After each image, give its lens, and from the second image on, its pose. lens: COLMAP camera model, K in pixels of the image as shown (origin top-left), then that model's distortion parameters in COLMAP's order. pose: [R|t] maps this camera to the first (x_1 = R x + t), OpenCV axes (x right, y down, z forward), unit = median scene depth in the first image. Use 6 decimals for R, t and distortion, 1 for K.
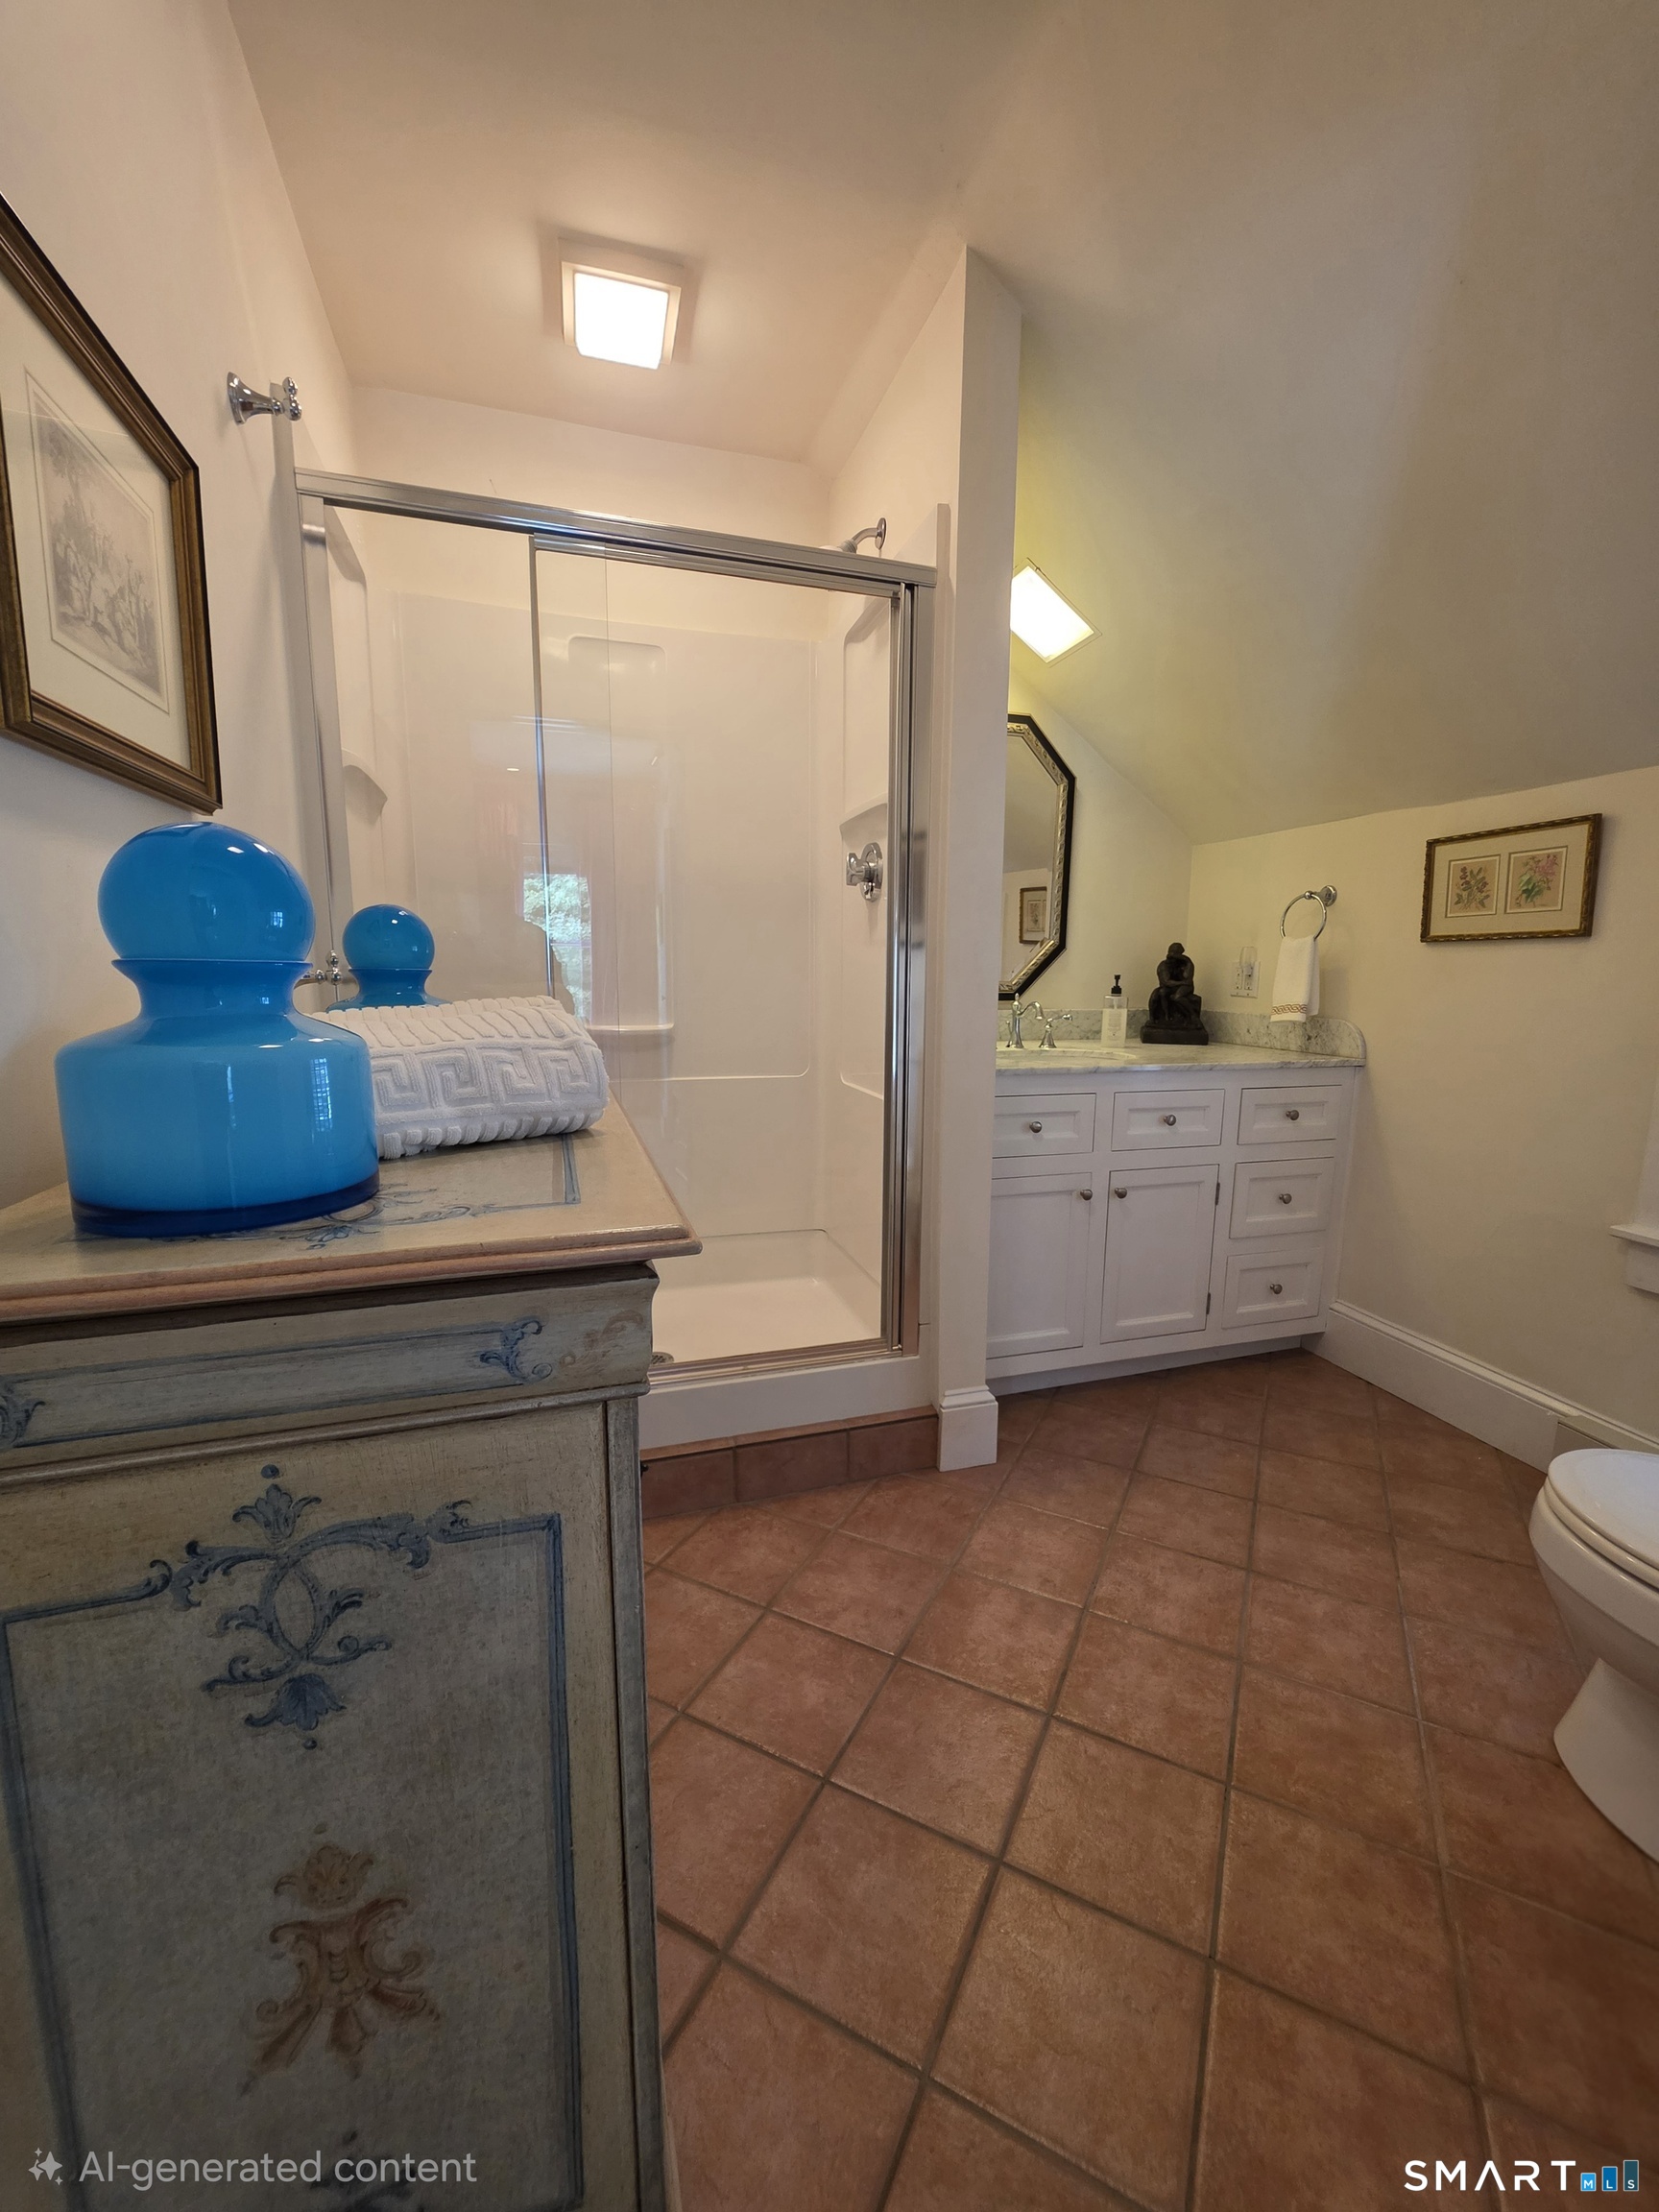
lens RADIAL K [[887.7, 0, 828.3], [0, 887.7, 1087.7], [0, 0, 1]] dist [-0.005061, 0.000627]
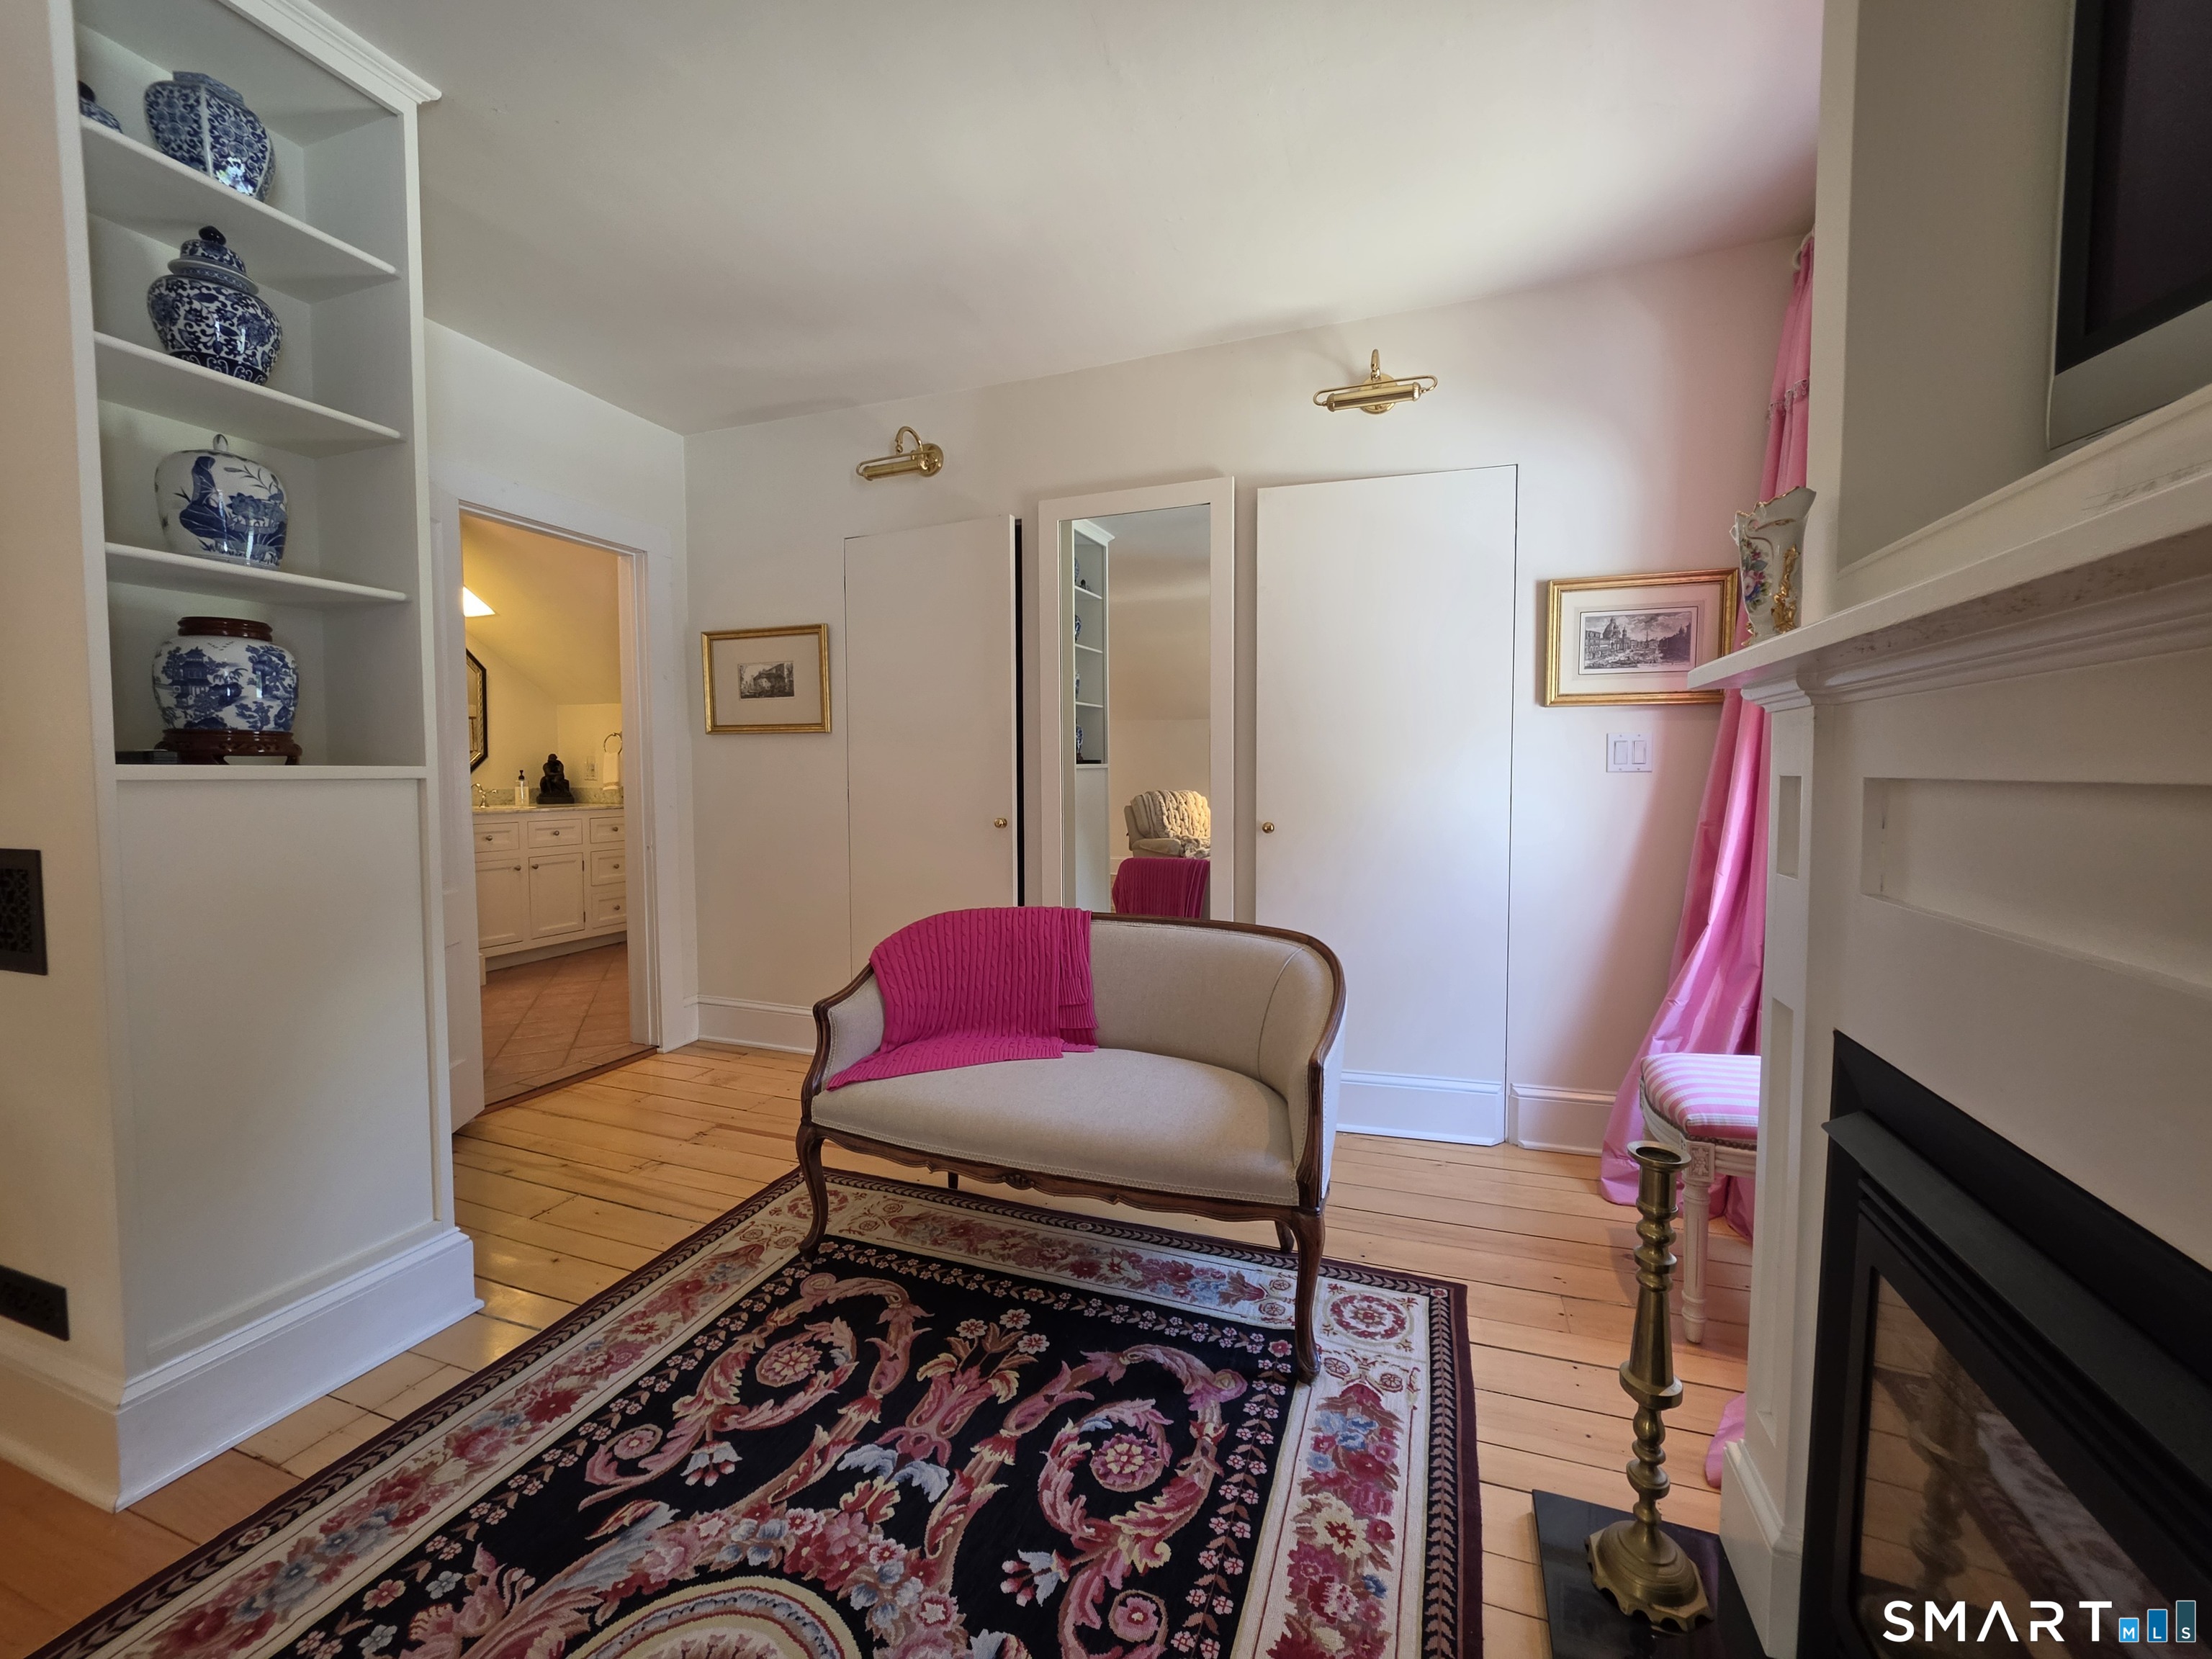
lens RADIAL K [[887.7, 0, 1103.4], [0, 887.7, 819.4], [0, 0, 1]] dist [-0.005061, 0.000627]
pose [[0.606212, -0.051251, 0.793650, -0.462840], [0.116084, 0.992936, -0.024547, 0.182738], [-0.786785, 0.107011, 0.607879, -1.216928]]
